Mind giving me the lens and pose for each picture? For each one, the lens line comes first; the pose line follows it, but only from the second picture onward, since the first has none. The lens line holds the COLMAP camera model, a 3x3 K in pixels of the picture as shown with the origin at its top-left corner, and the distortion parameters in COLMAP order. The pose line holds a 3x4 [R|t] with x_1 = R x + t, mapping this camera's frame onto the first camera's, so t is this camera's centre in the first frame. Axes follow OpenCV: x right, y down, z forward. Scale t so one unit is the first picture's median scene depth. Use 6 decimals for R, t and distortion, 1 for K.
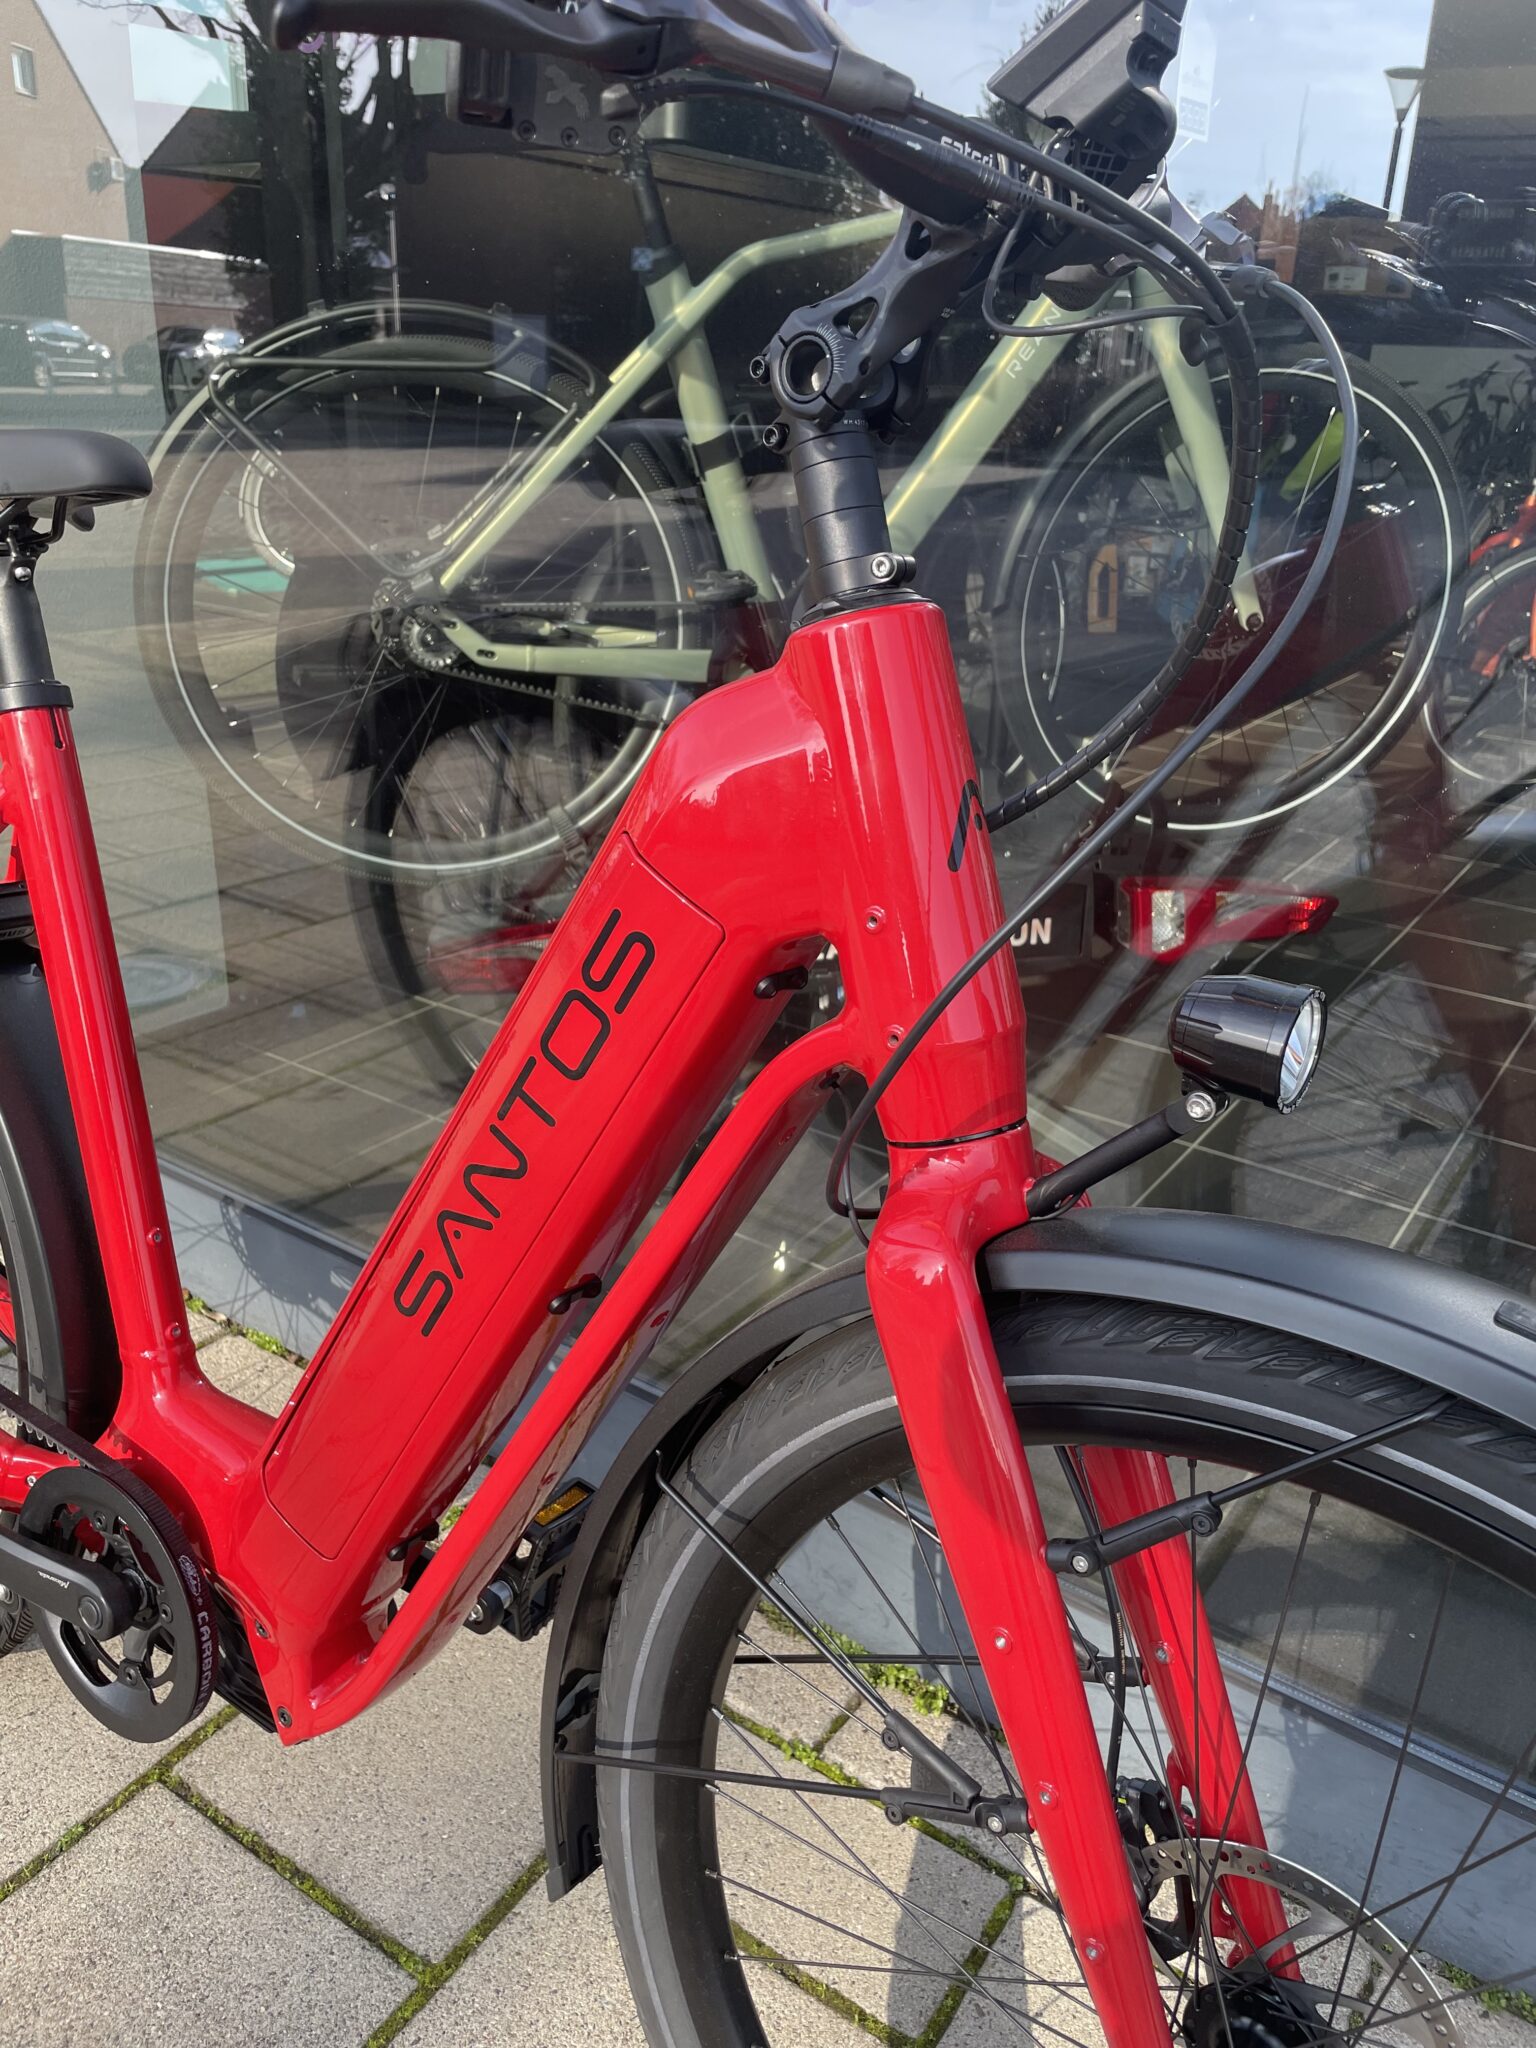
lens RADIAL K [[1598.4, 0, 845.2], [0, 1598.4, 1022.8], [0, 0, 1]] dist [0.050223, 0.002330]
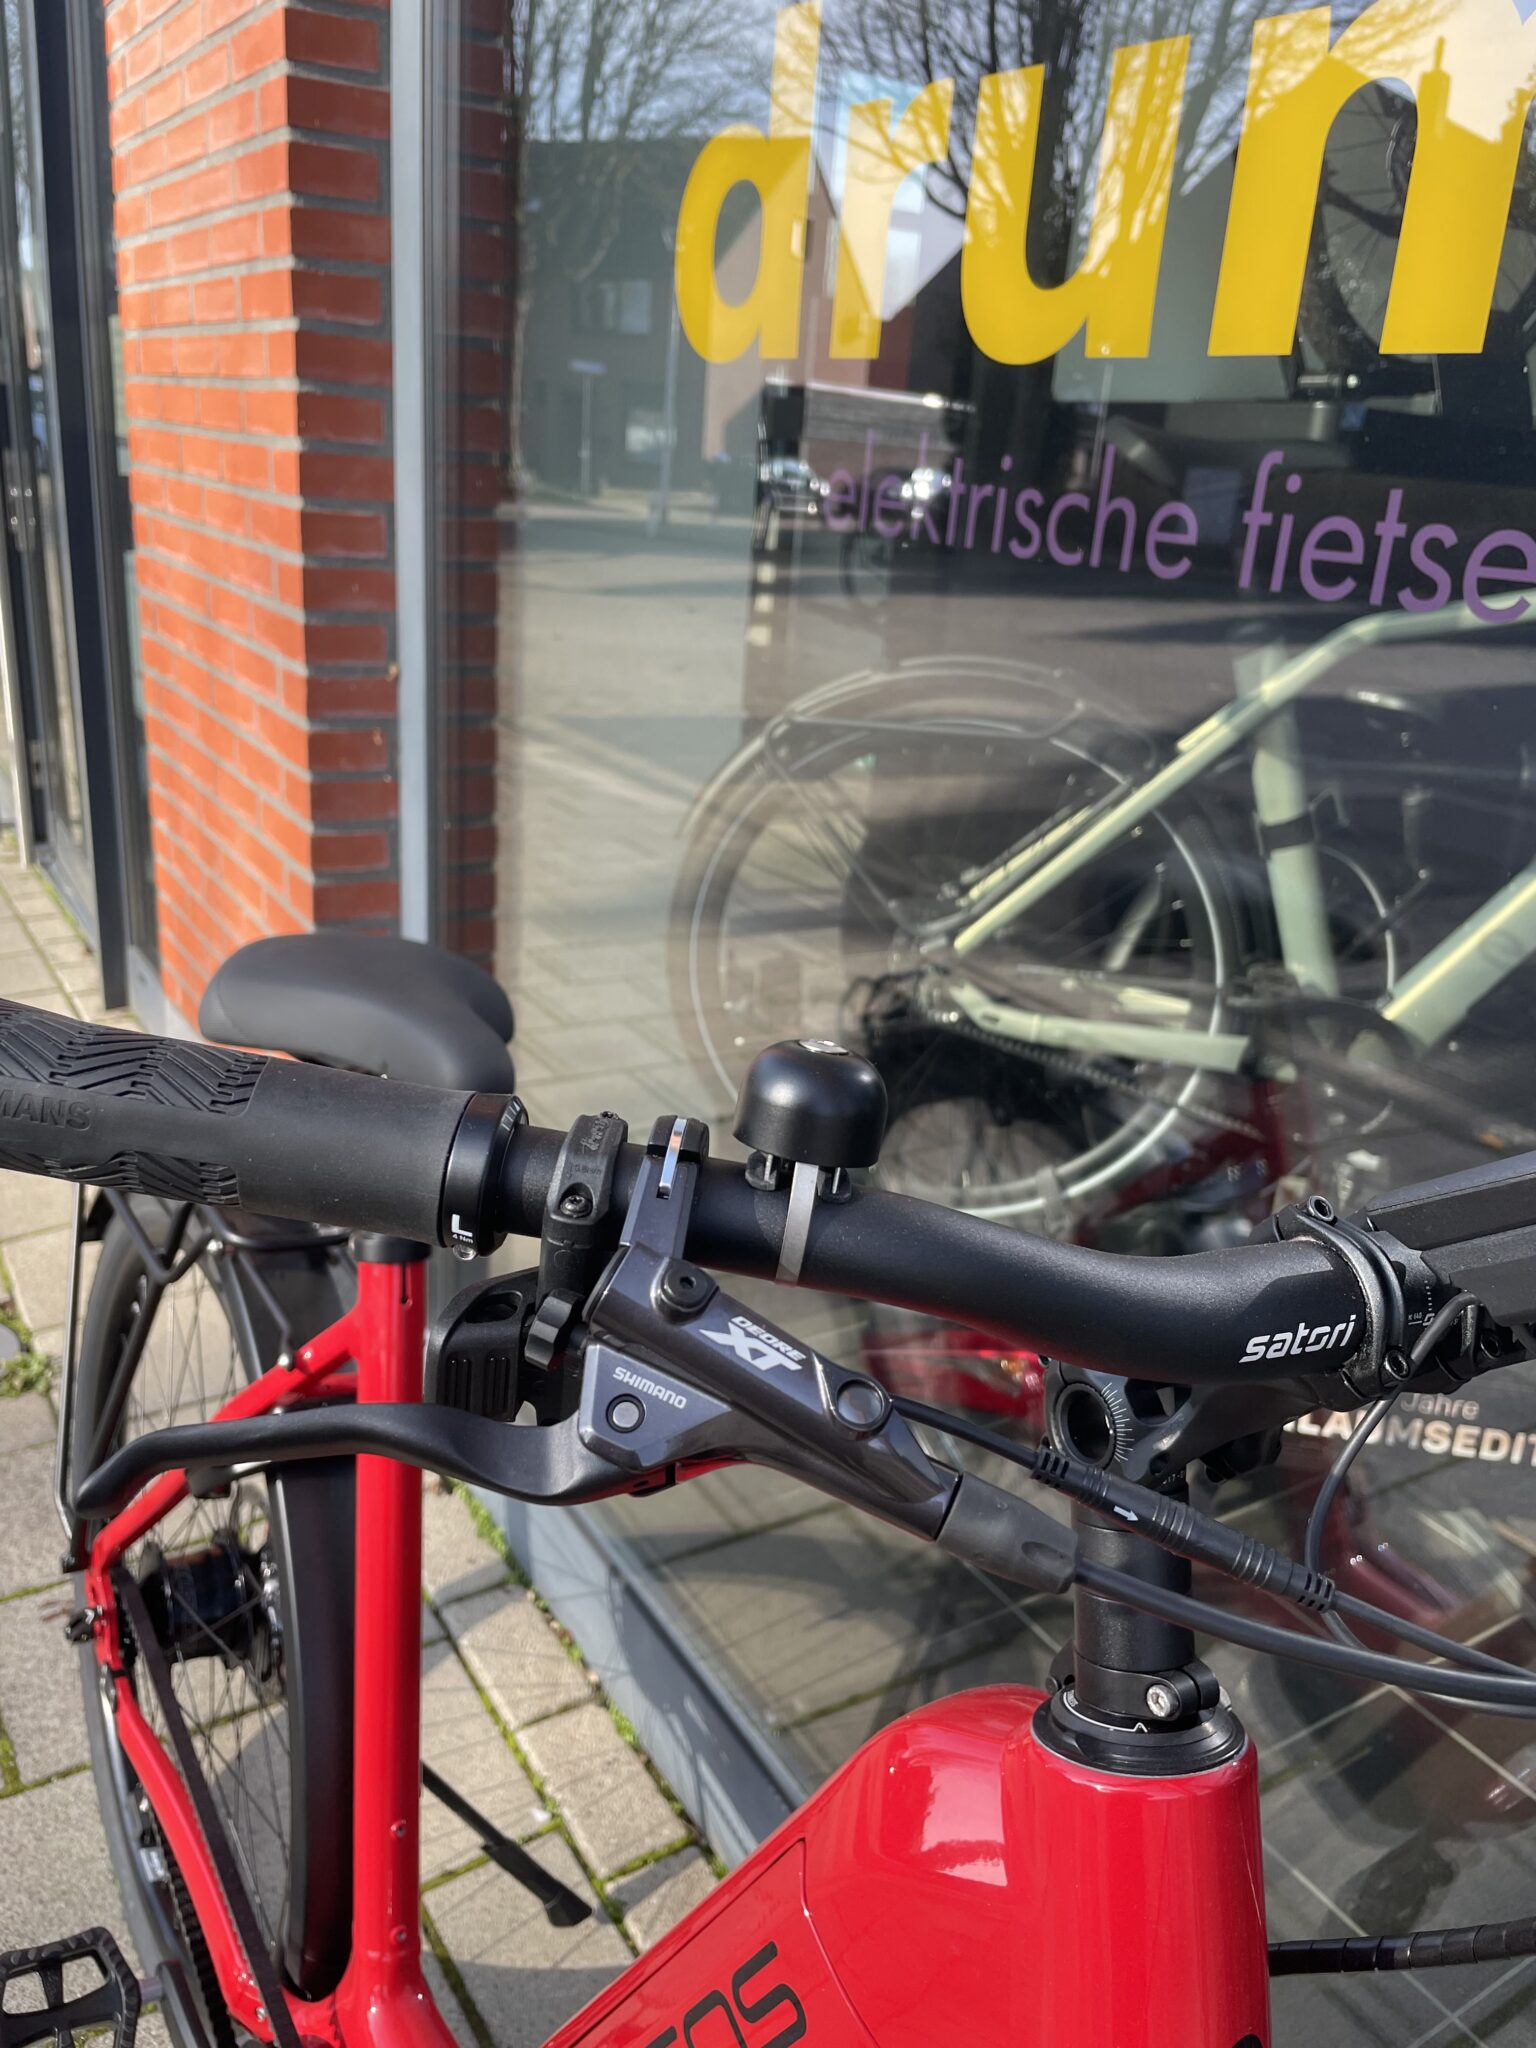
lens RADIAL K [[1598.4, 0, 845.2], [0, 1598.4, 1022.8], [0, 0, 1]] dist [0.050223, 0.002330]
pose [[0.911590, 0.171668, -0.373541, 0.043526], [-0.181620, 0.983331, 0.008684, -0.220380], [0.368805, 0.059926, 0.927573, 0.116629]]
